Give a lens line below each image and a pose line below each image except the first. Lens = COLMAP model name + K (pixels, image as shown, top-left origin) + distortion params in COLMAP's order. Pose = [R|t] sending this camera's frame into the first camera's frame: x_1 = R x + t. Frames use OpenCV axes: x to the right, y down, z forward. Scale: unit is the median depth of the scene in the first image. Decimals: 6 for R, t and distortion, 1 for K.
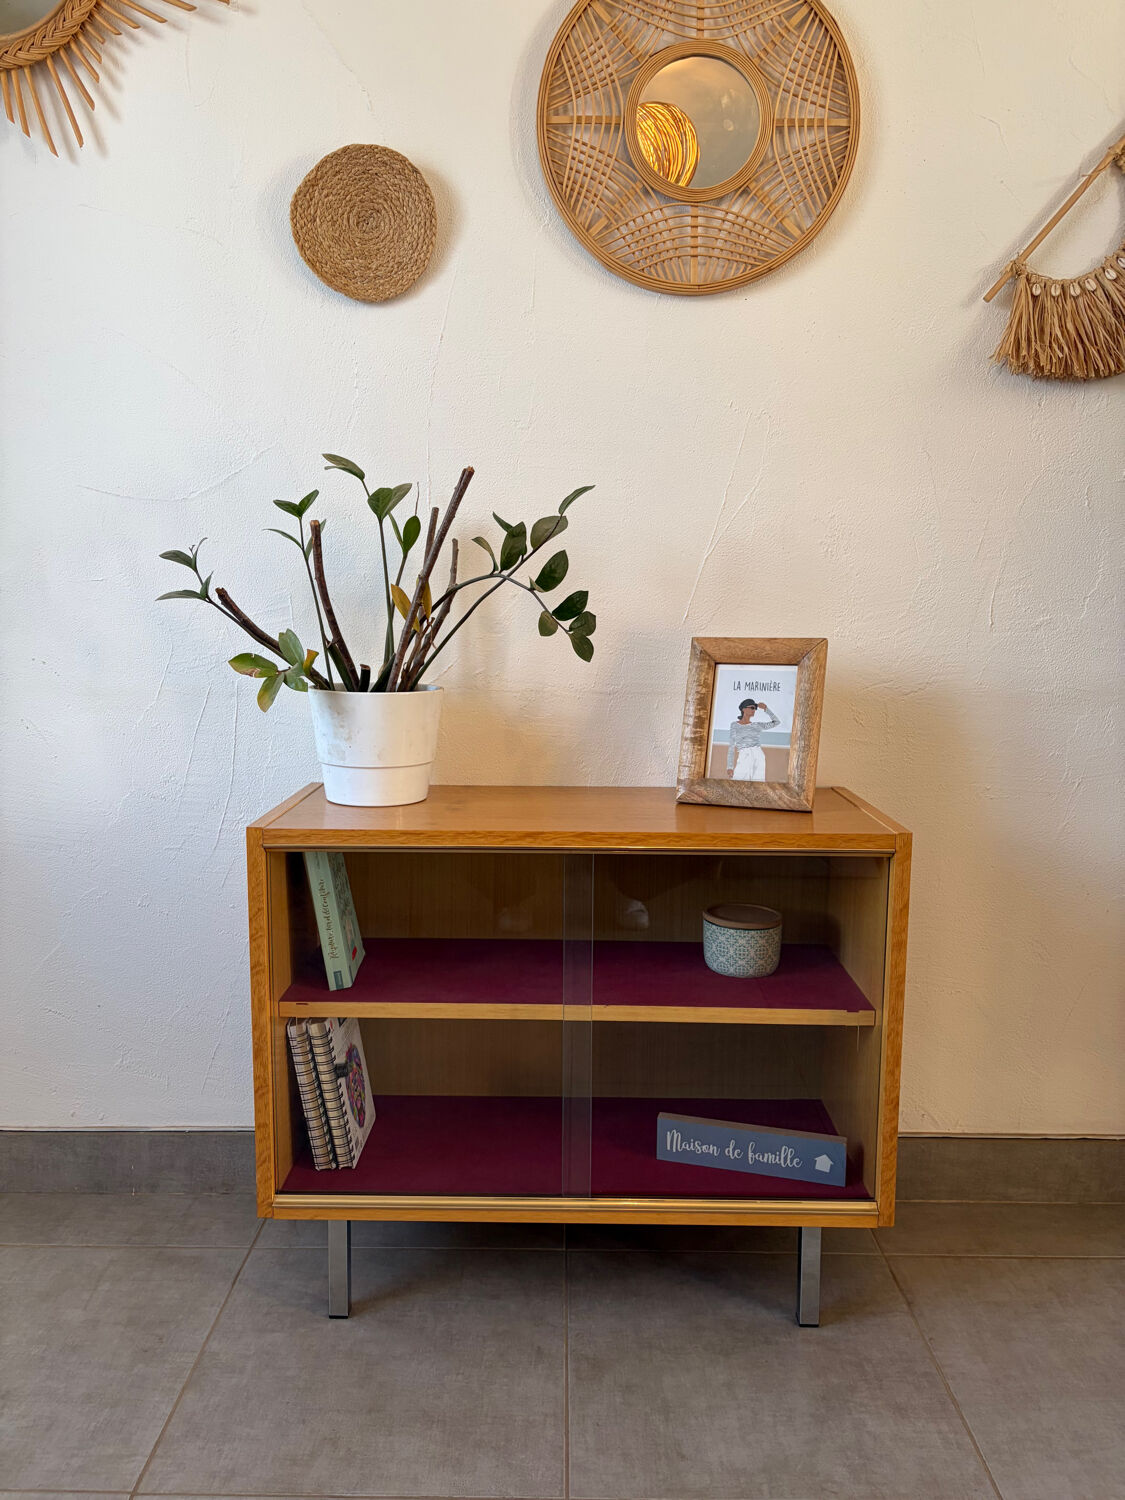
lens RADIAL K [[1128.1, 0, 555.9], [0, 1128.1, 751.4], [0, 0, 1]] dist [0.061332, -0.079046]
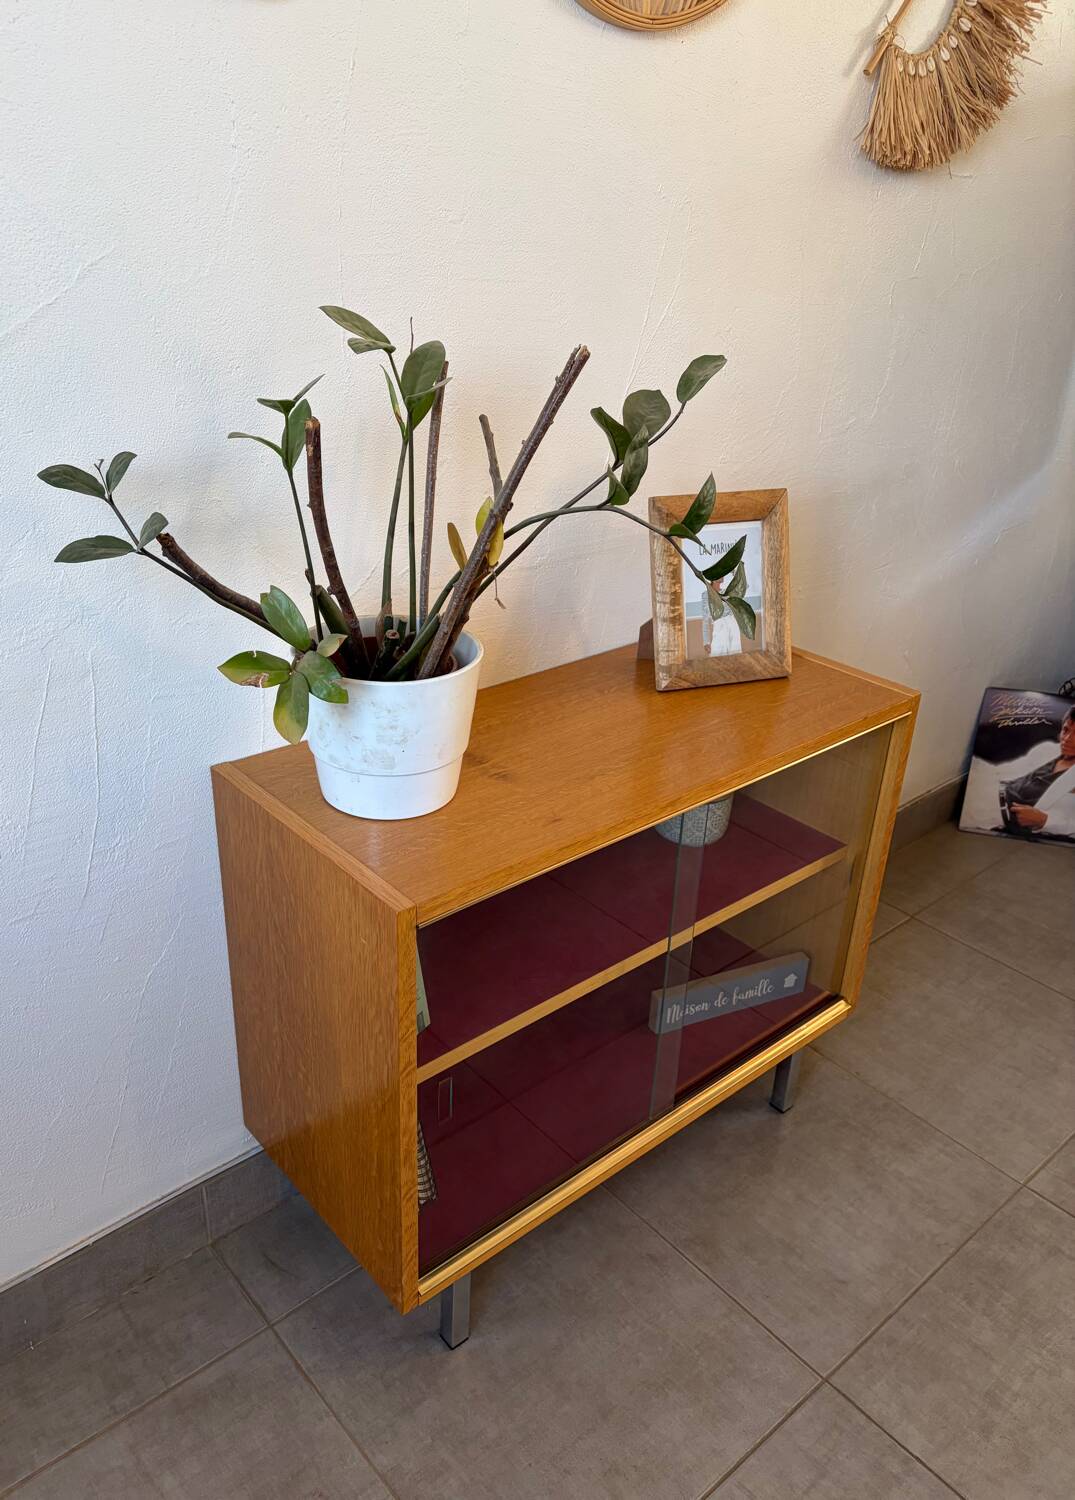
lens RADIAL K [[1131.5, 0, 508.6], [0, 1131.5, 753.4], [0, 0, 1]] dist [0.058879, -0.078981]
pose [[0.756710, -0.275764, 0.592743, -0.546799], [0.059131, 0.931835, 0.358033, -0.244820], [-0.651071, -0.235877, 0.721435, 0.424057]]
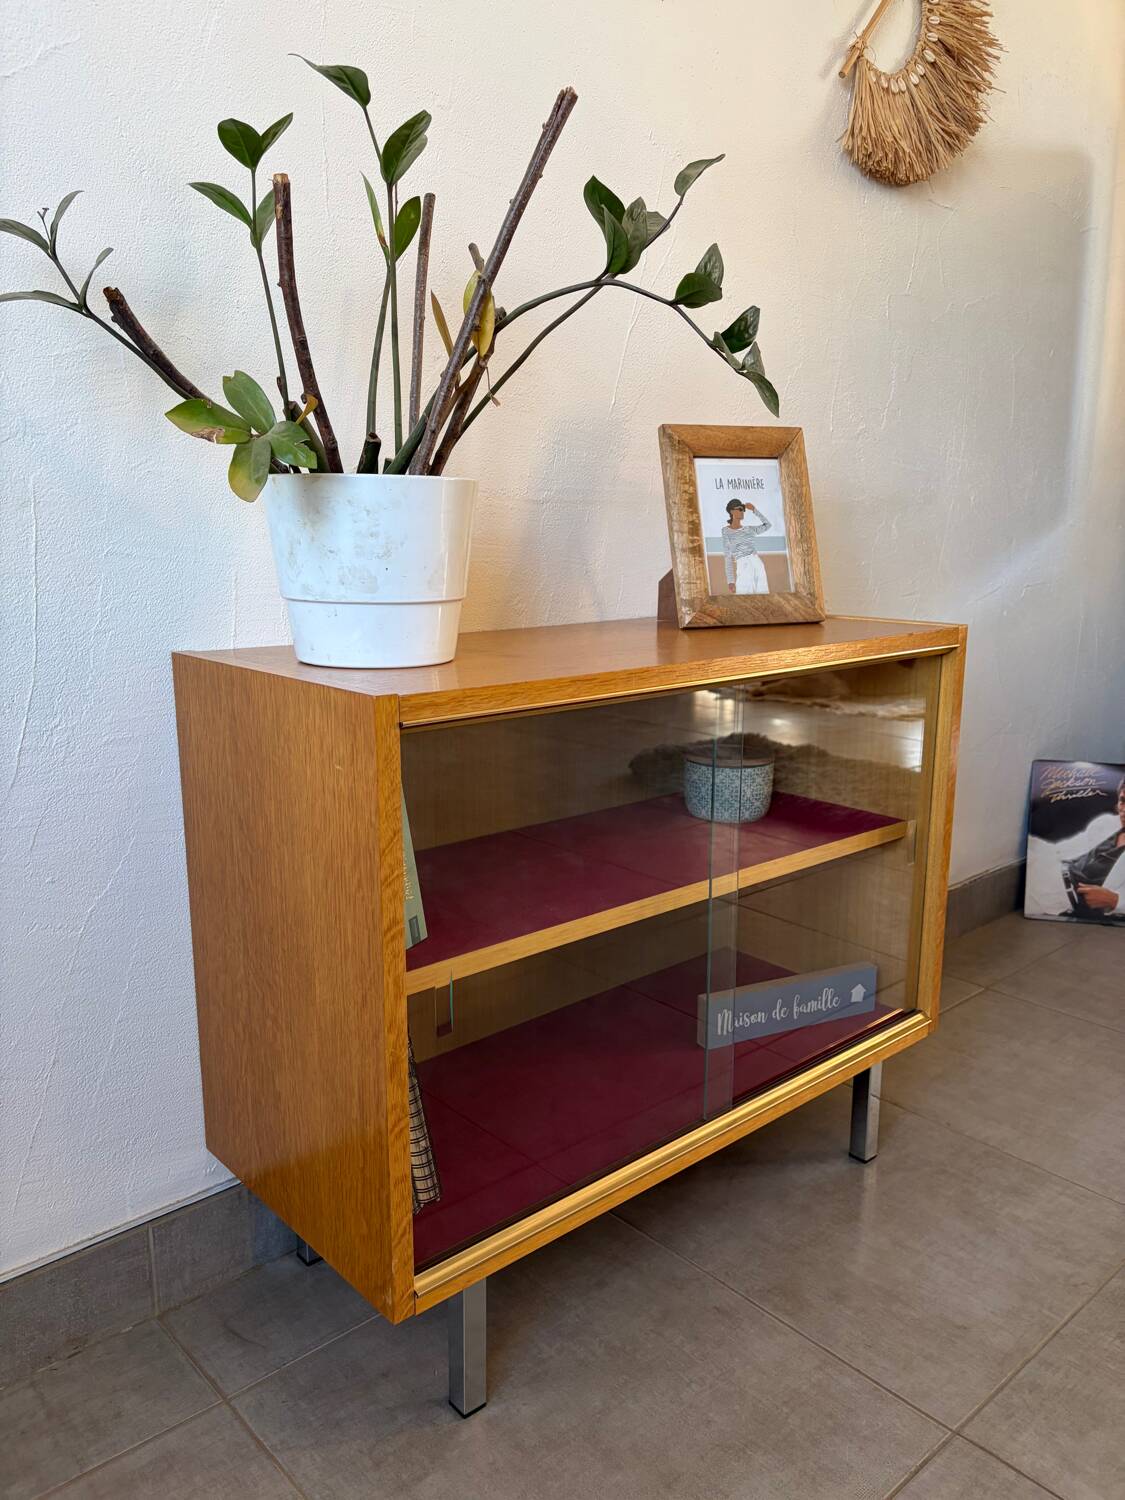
lens RADIAL K [[1131.7, 0, 560.9], [0, 1131.7, 759.2], [0, 0, 1]] dist [0.061830, -0.087832]
pose [[0.738676, -0.146150, 0.658026, -0.527404], [0.090027, 0.988856, 0.118567, 0.034617], [-0.668022, -0.028343, 0.743602, 0.454158]]
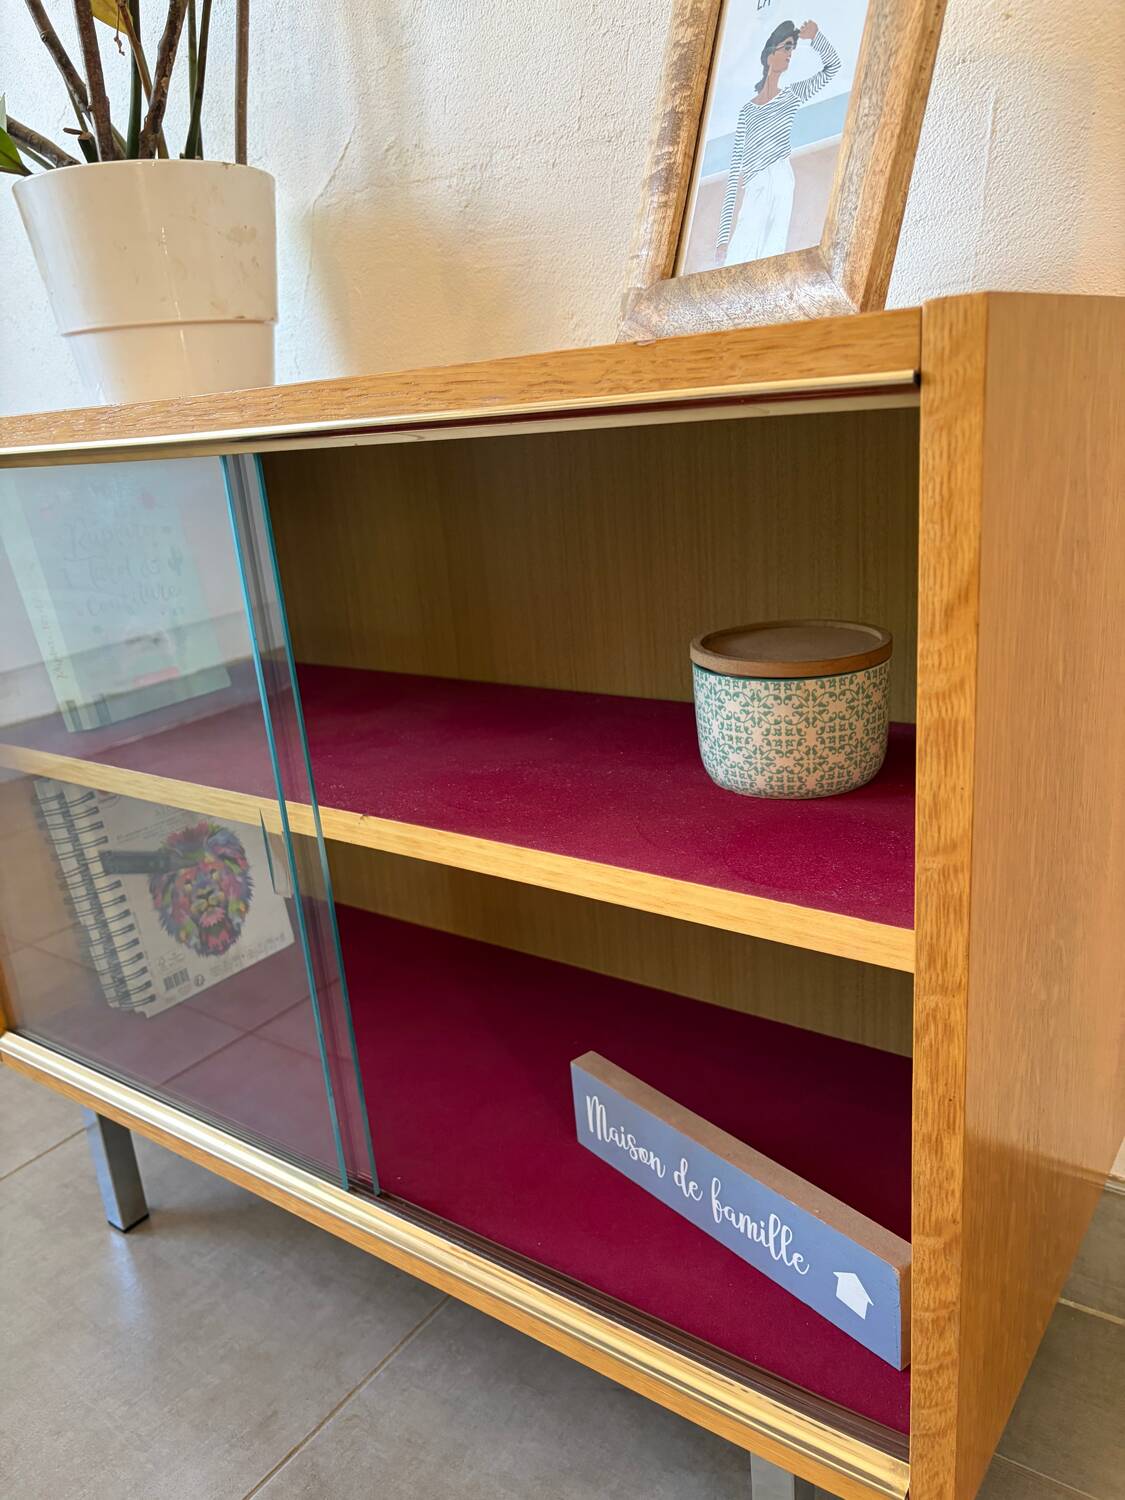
lens RADIAL K [[1157.0, 0, 552.9], [0, 1157.0, 760.0], [0, 0, 1]] dist [-0.000900, 0.010709]
pose [[0.808724, 0.103849, -0.578948, 0.350501], [0.016010, 0.980039, 0.198160, 0.106778], [0.587970, -0.169526, 0.790919, 0.649038]]
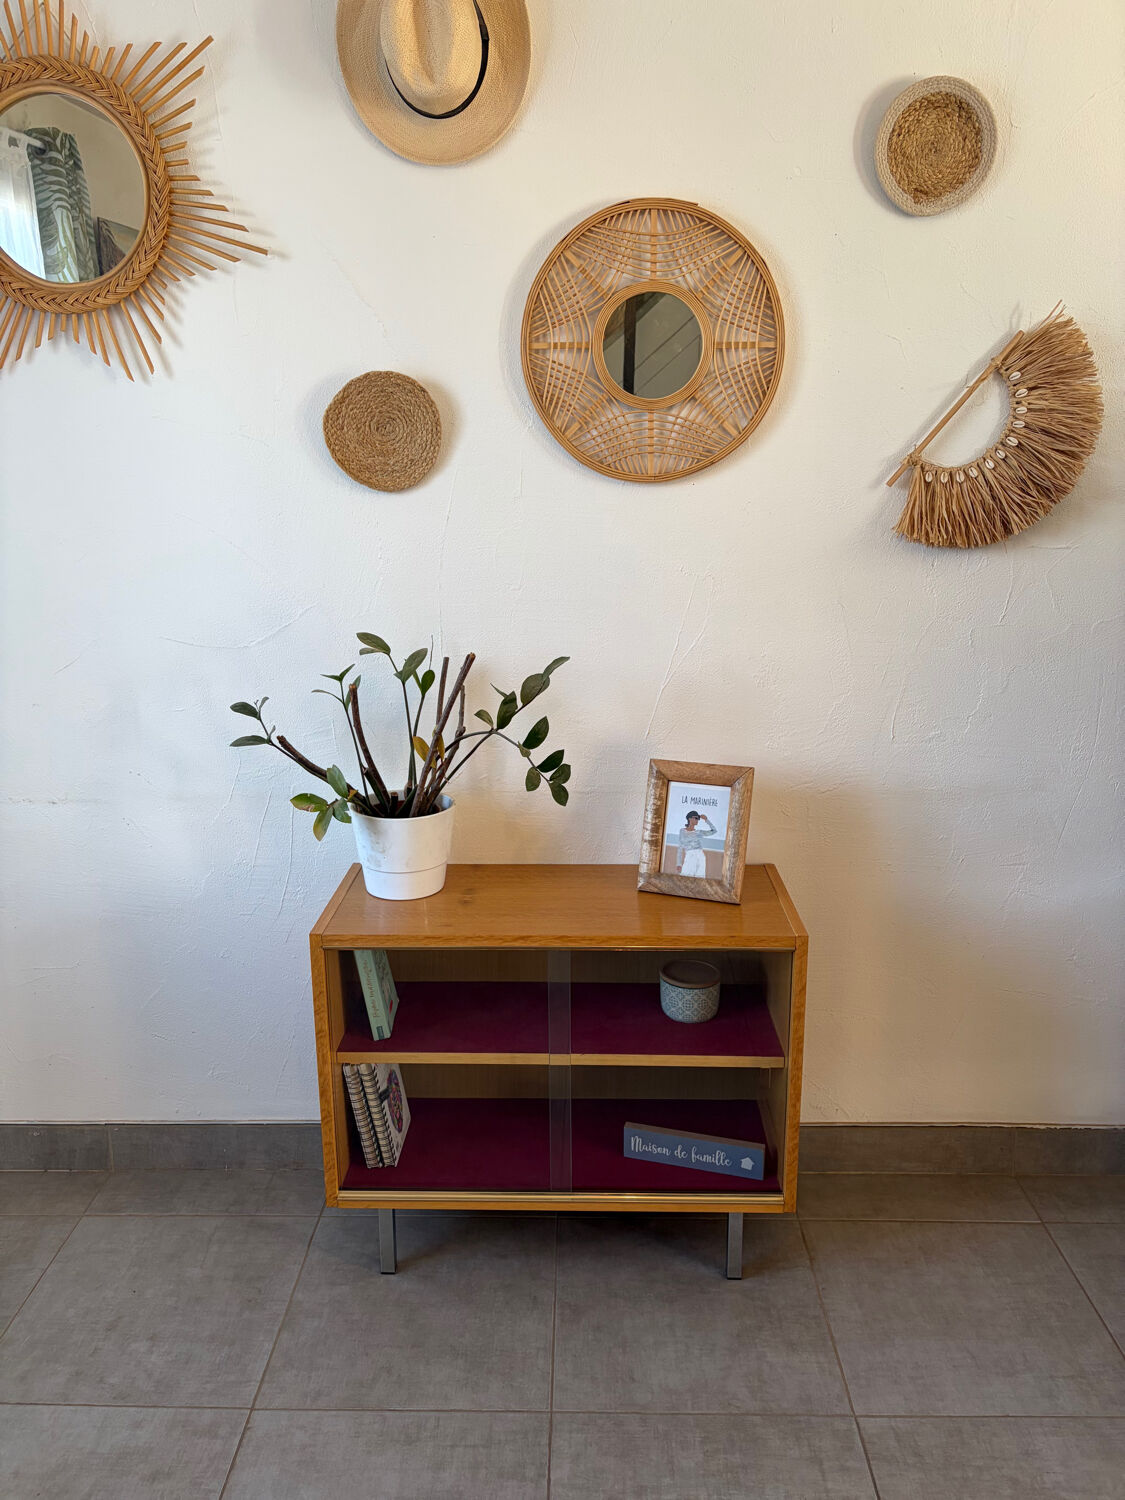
lens RADIAL K [[1128.1, 0, 555.9], [0, 1128.1, 751.4], [0, 0, 1]] dist [0.061332, -0.079046]
pose [[0.999781, -0.010466, -0.018095, 0.039360], [0.012392, 0.993871, 0.109850, -0.260470], [0.016834, -0.110050, 0.993783, -0.269221]]
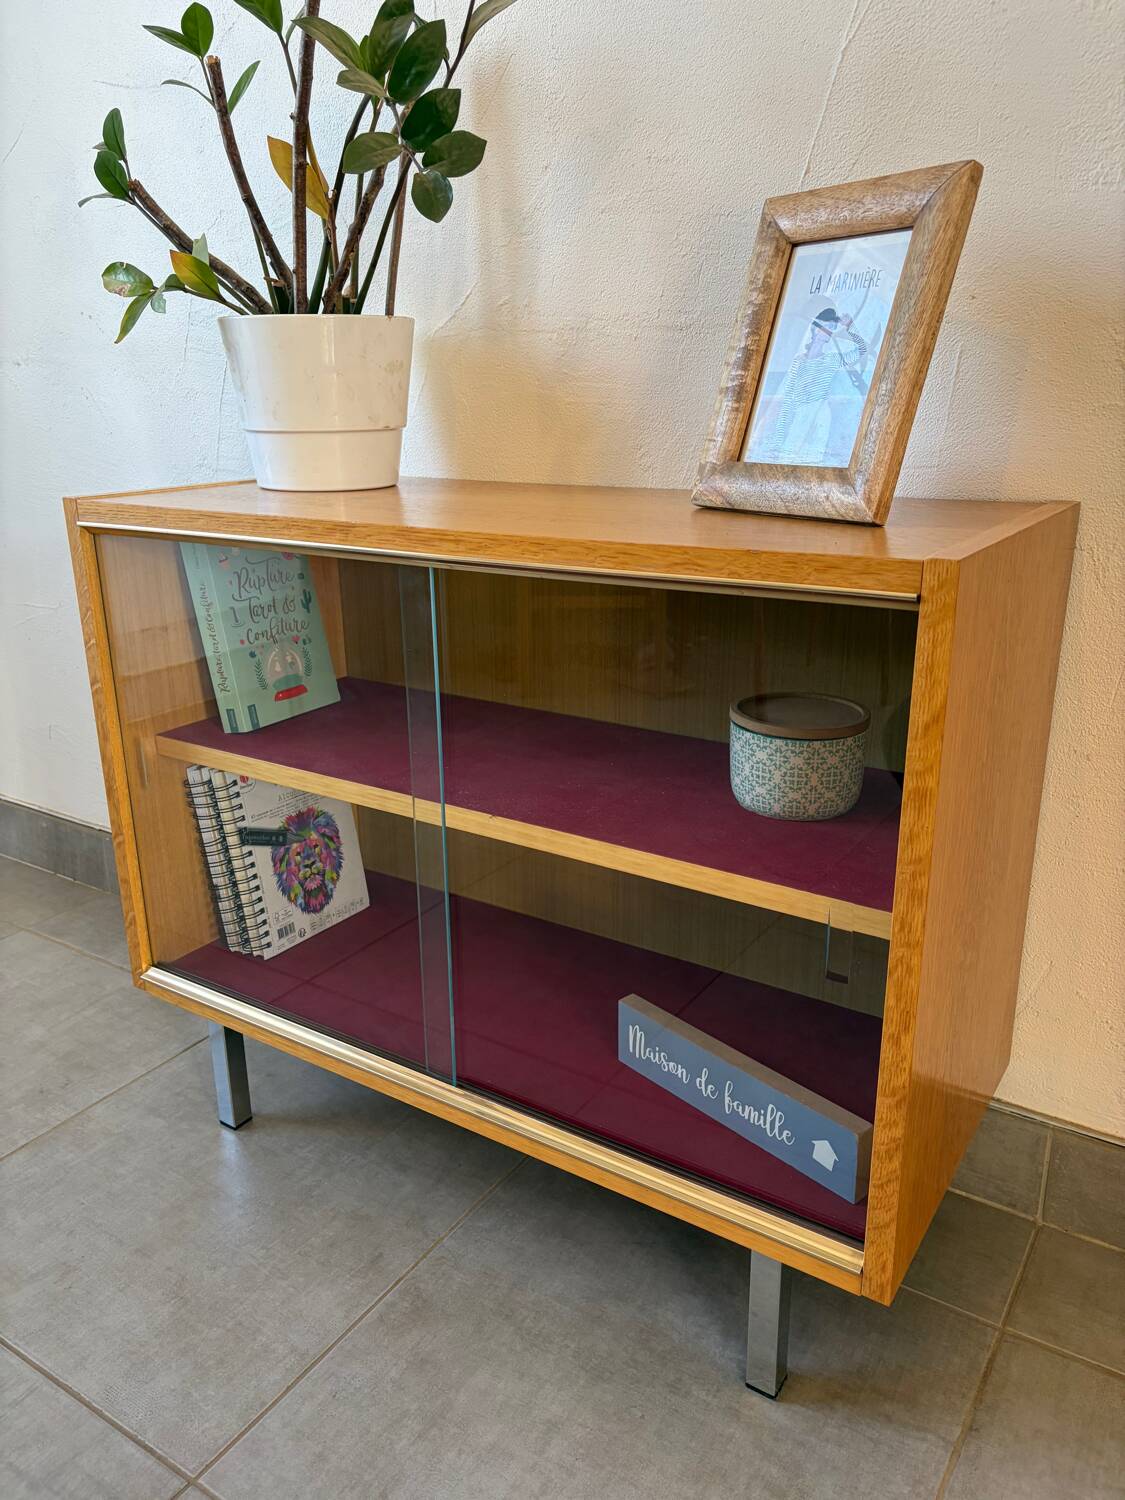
lens RADIAL K [[1131.9, 0, 558.5], [0, 1131.9, 748.1], [0, 0, 1]] dist [0.057539, -0.081398]
pose [[0.840967, 0.149552, -0.520008, 0.379247], [-0.051968, 0.978926, 0.197491, 0.056870], [0.538585, -0.139059, 0.831017, 0.470809]]
